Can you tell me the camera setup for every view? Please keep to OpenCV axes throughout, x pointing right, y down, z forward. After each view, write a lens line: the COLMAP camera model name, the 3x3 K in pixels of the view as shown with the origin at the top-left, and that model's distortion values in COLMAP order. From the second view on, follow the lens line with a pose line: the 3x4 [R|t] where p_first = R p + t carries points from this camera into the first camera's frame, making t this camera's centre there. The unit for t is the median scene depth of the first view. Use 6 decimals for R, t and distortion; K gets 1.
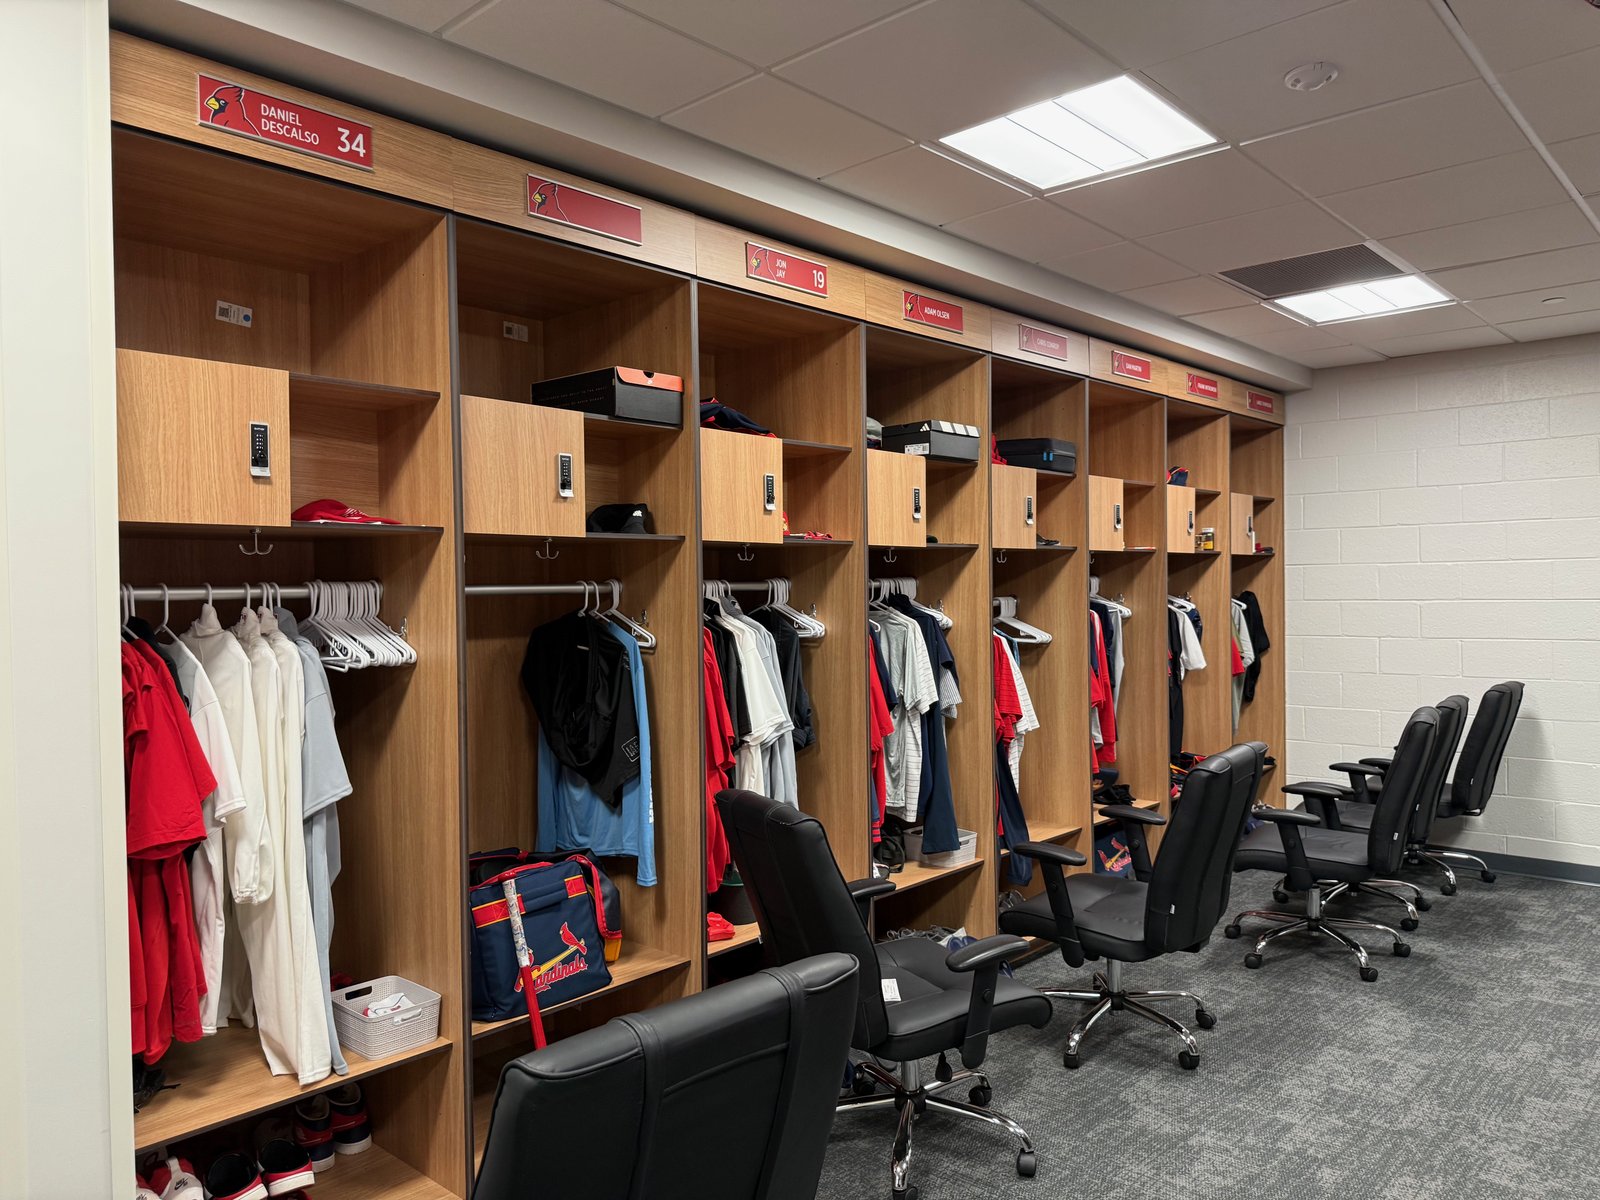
lens RADIAL K [[1073.5, 0, 800.9], [0, 1073.5, 601.5], [0, 0, 1]] dist [0.002393, -0.009022]
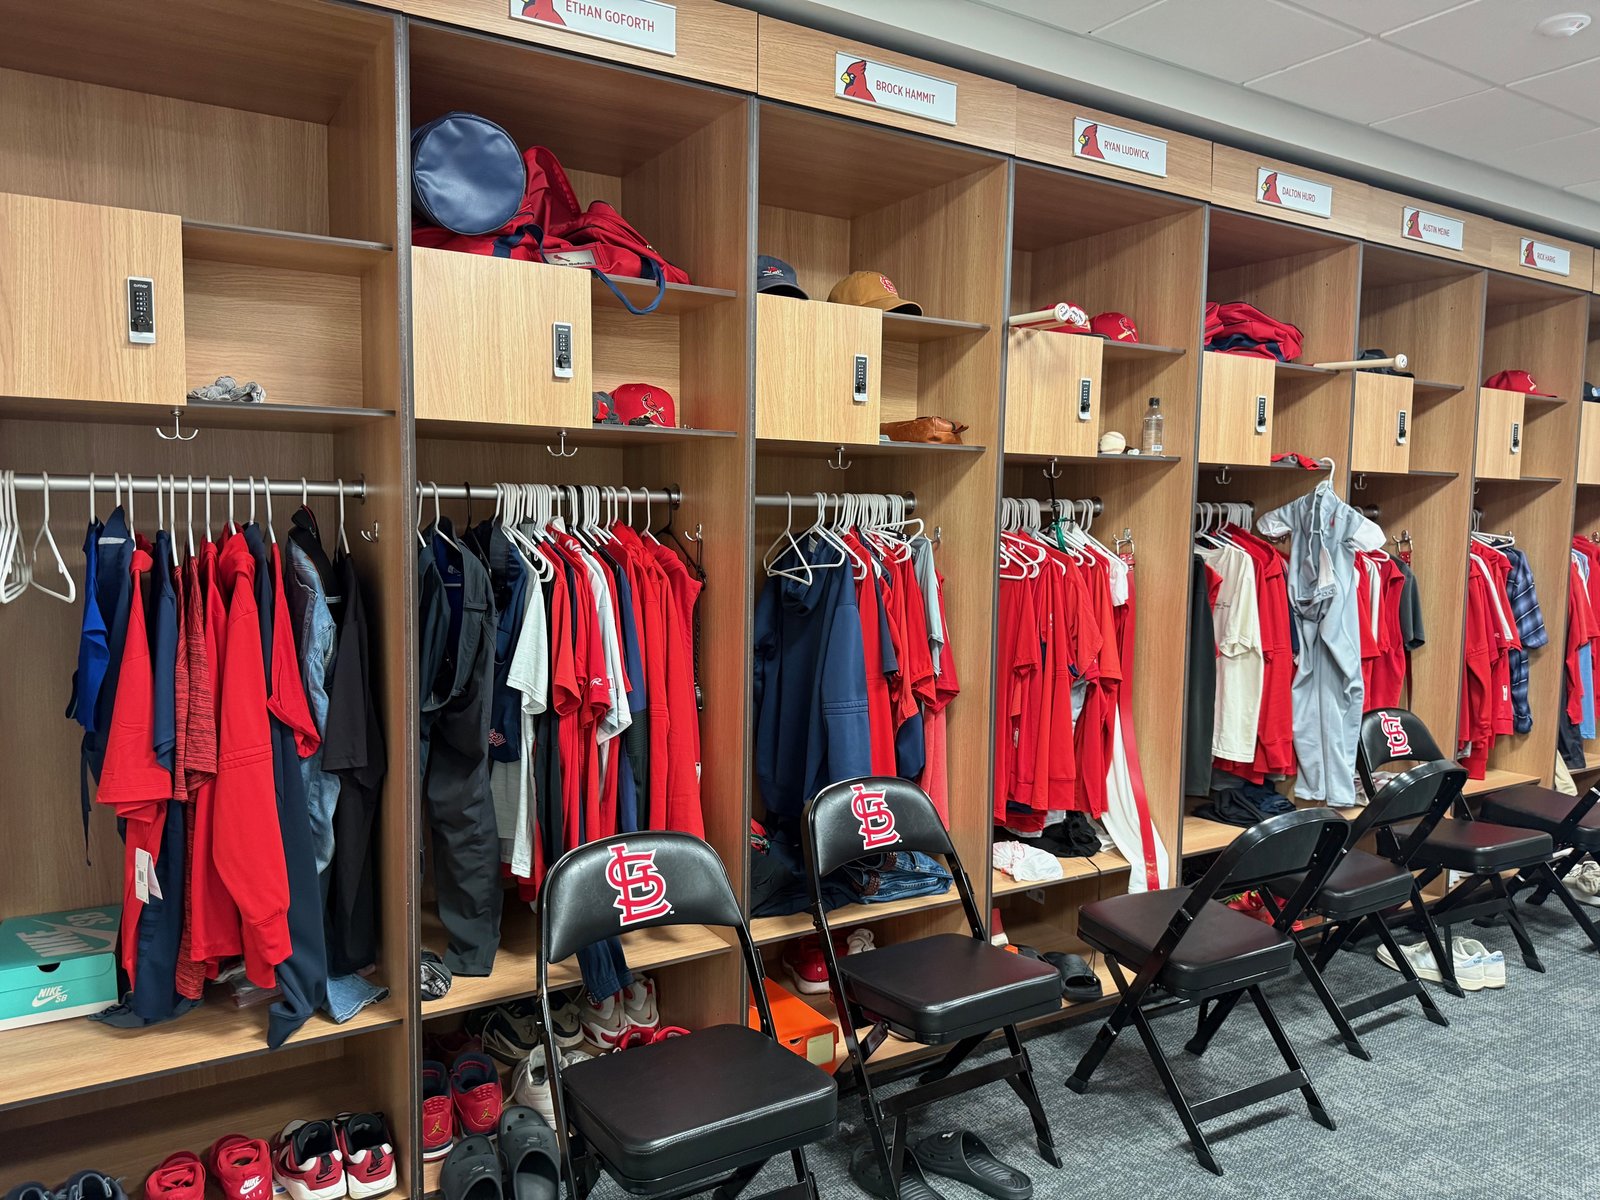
lens RADIAL K [[1137.2, 0, 792.9], [0, 1137.2, 603.5], [0, 0, 1]] dist [0.050471, -0.062835]
pose [[0.959440, 0.064126, -0.274523, 0.150650], [-0.043244, 0.995738, 0.081461, -0.005167], [0.278577, -0.066286, 0.958124, 0.162619]]
